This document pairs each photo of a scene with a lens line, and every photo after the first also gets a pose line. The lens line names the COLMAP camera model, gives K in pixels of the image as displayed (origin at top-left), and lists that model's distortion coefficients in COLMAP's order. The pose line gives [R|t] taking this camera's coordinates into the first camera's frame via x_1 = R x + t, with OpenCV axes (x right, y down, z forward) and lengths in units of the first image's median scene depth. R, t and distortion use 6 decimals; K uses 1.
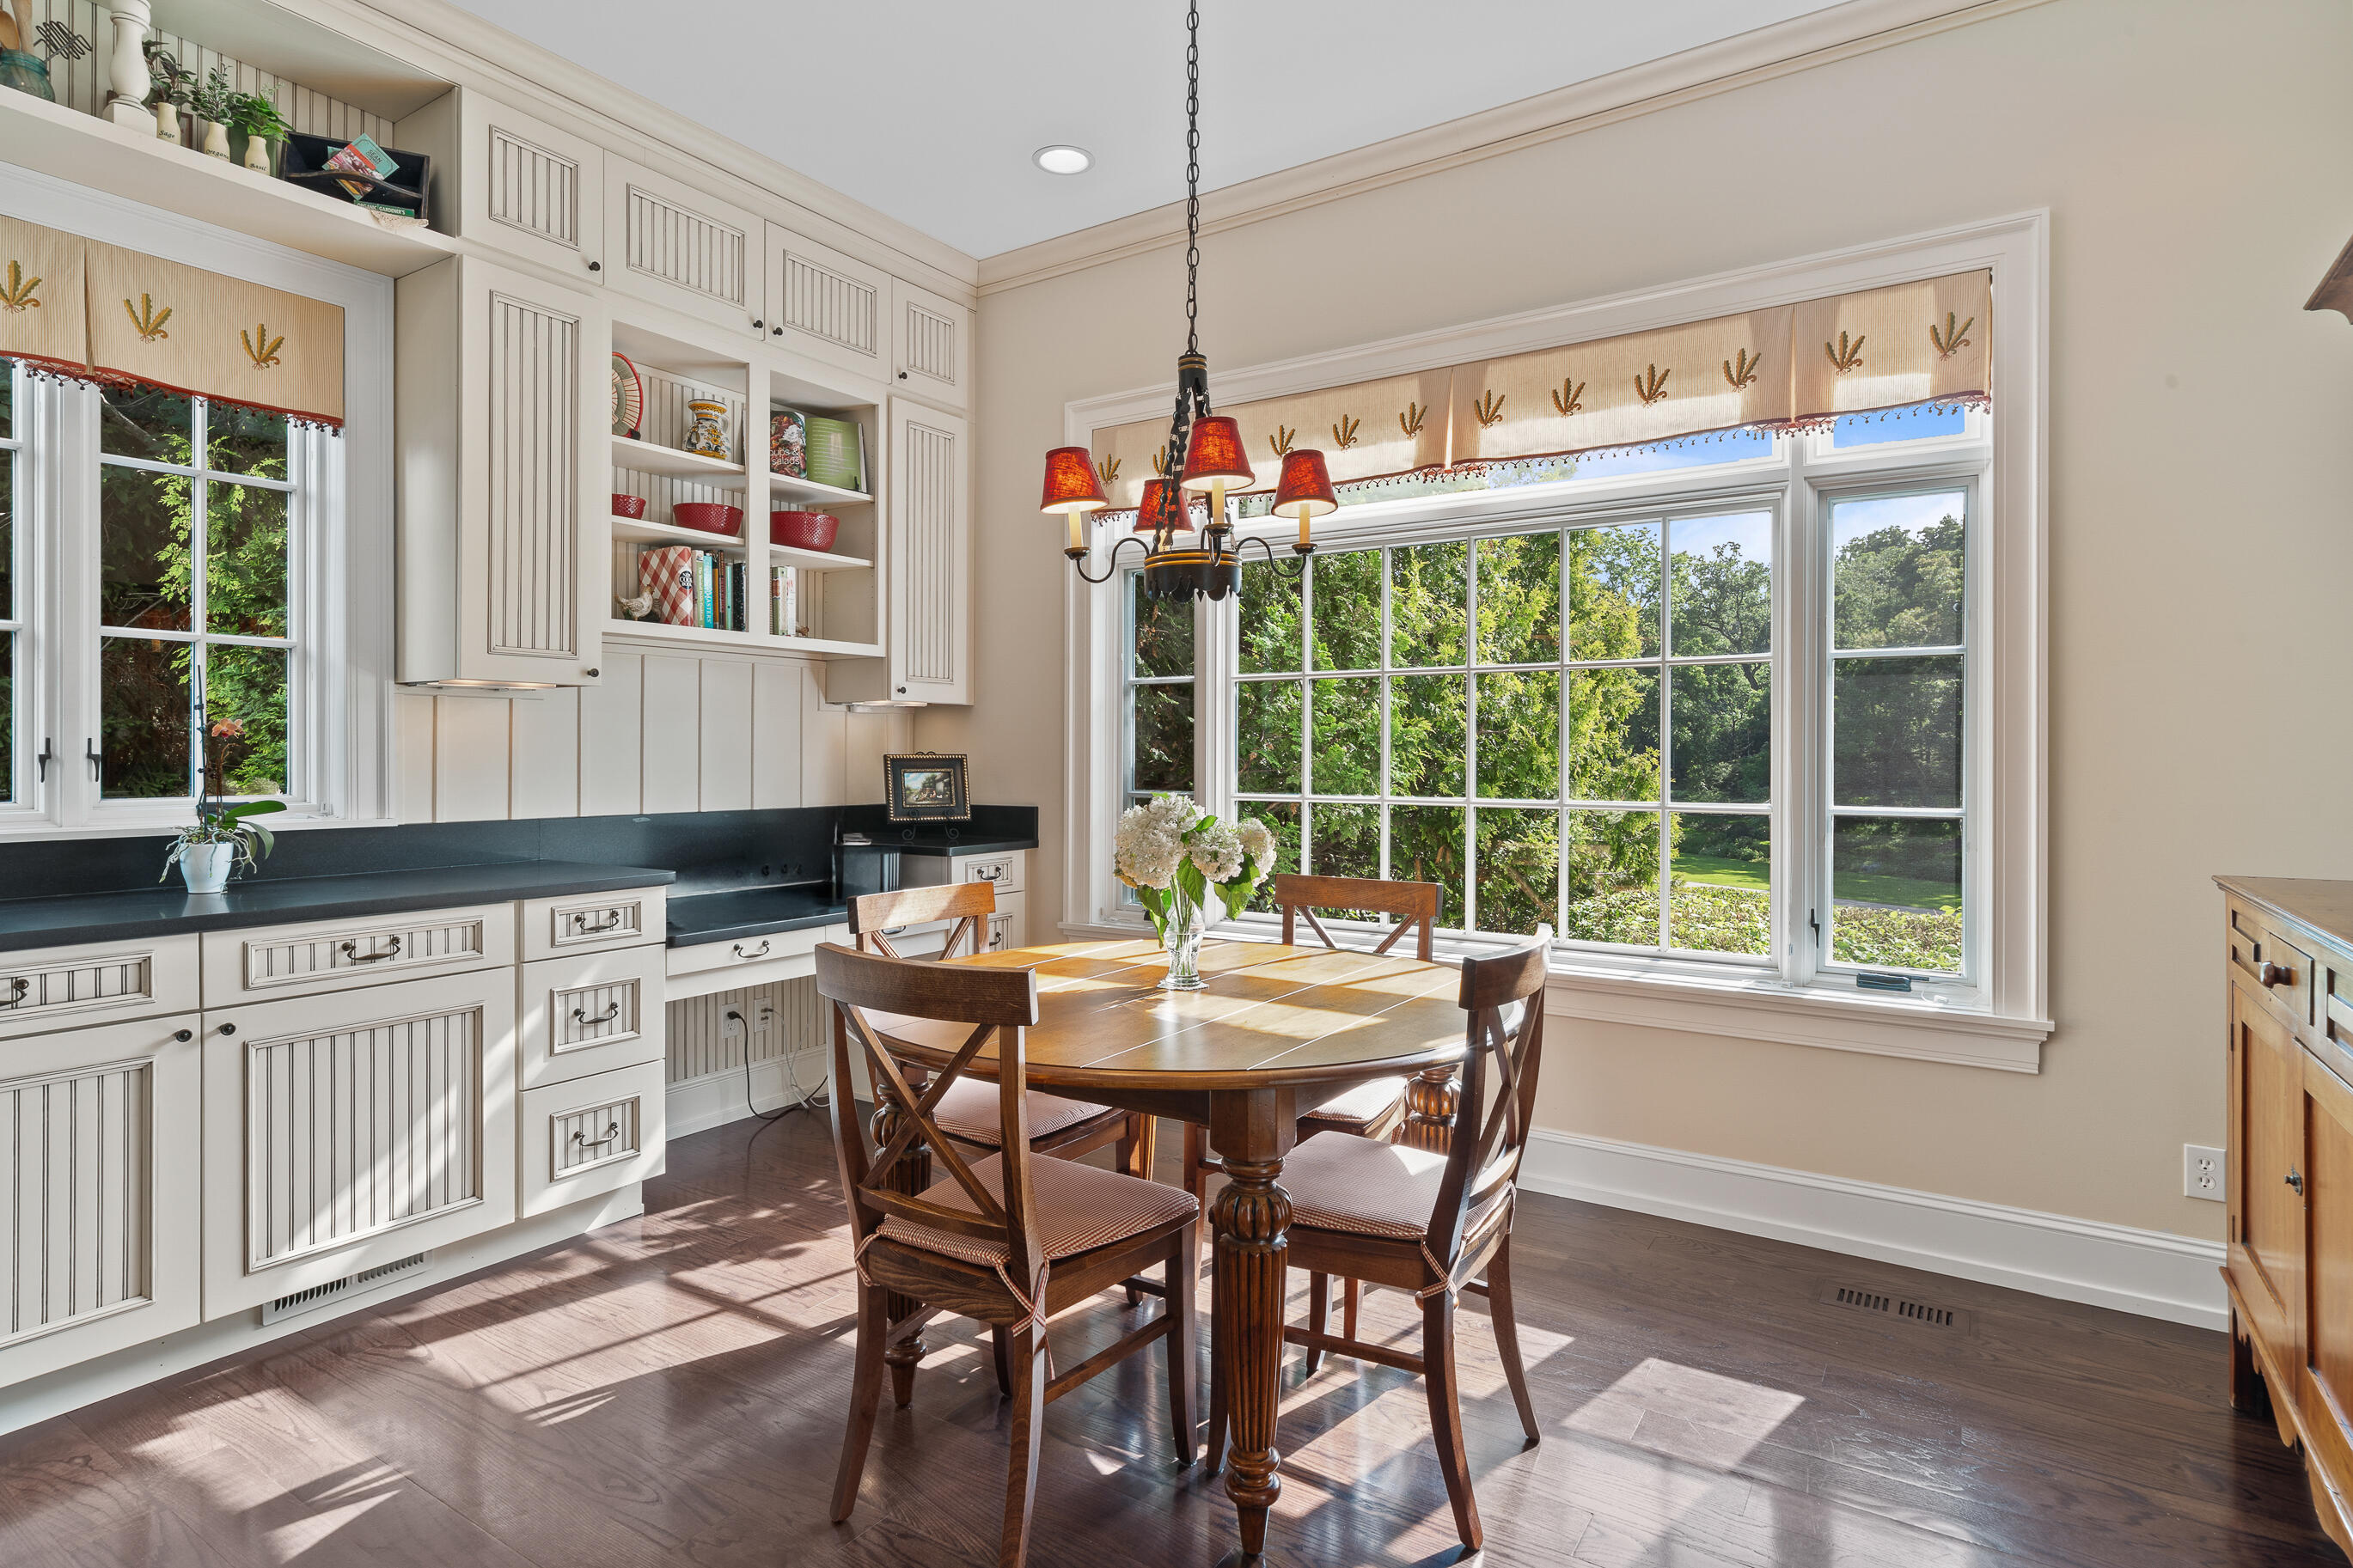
lens RADIAL K [[1215.8, 0, 1180.9], [0, 1215.8, 753.5], [0, 0, 1]] dist [-0.013091, -0.000492]
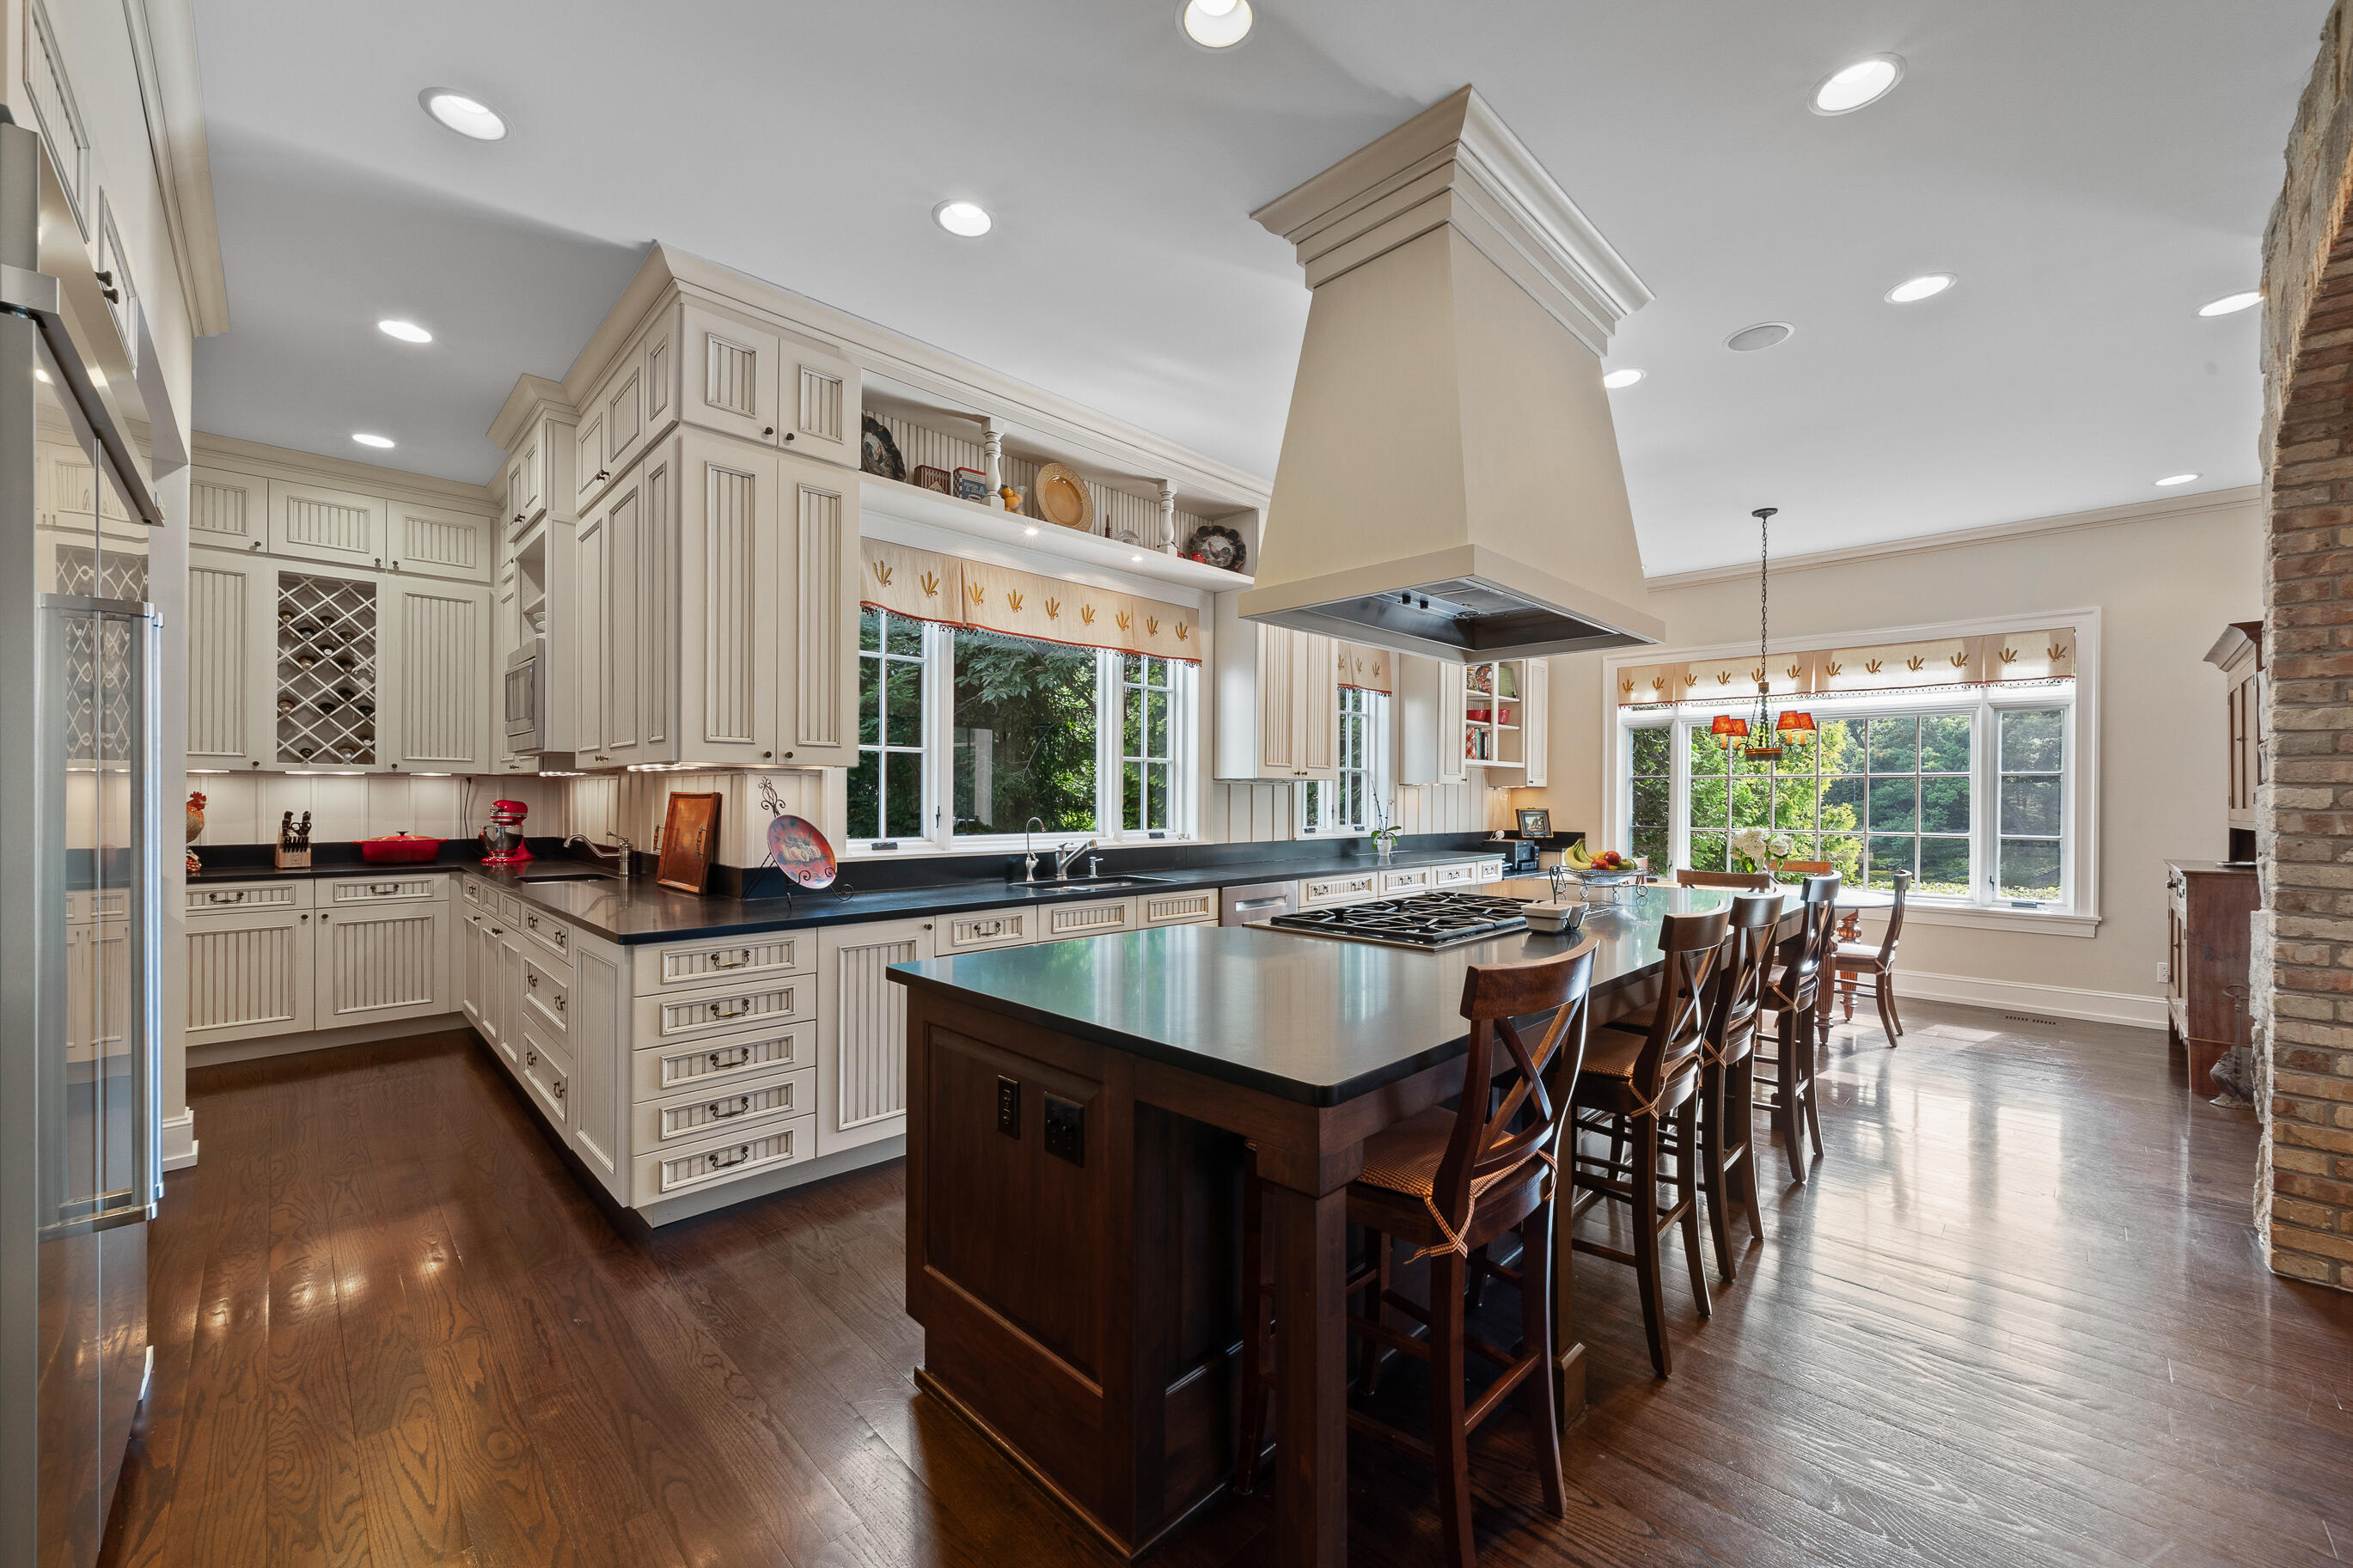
lens RADIAL K [[909.8, 0, 1195.0], [0, 909.8, 803.8], [0, 0, 1]] dist [-0.003119, 0.000363]
pose [[0.982776, -0.000221, -0.184802, -0.665959], [0.001245, 0.999985, 0.005426, -0.028445], [0.184797, -0.005563, 0.982761, -1.021357]]
